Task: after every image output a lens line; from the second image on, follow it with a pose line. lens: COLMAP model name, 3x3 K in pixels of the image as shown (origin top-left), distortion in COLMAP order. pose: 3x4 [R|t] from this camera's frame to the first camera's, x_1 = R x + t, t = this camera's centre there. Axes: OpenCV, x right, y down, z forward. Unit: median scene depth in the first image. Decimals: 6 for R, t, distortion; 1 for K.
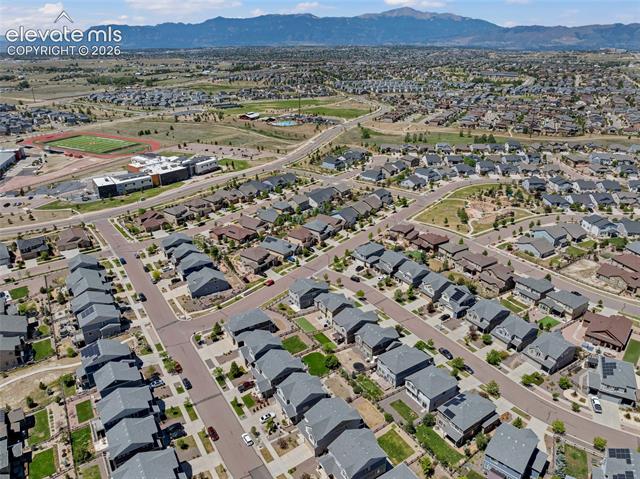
lens RADIAL K [[455.1, 0, 320.0], [0, 455.1, 239.5], [0, 0, 1]] dist [-0.004353, -0.002360]
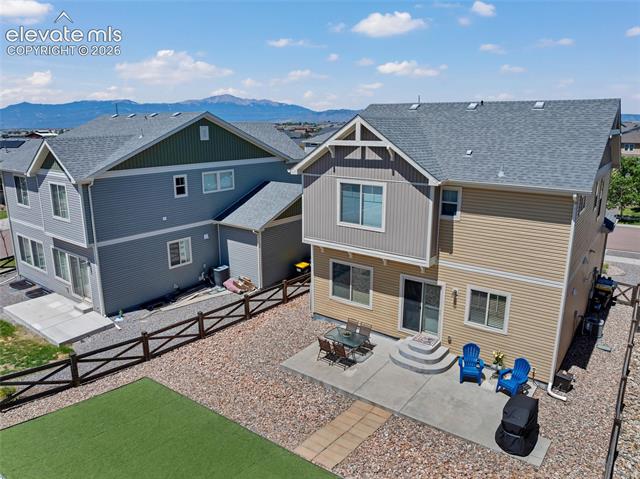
lens RADIAL K [[455.1, 0, 320.0], [0, 455.1, 239.5], [0, 0, 1]] dist [-0.004353, -0.002360]
pose [[0.934779, -0.079285, 0.346270, -0.031964], [0.135742, 0.980524, -0.141937, 0.156617], [-0.328273, 0.179683, 0.927335, 0.881042]]
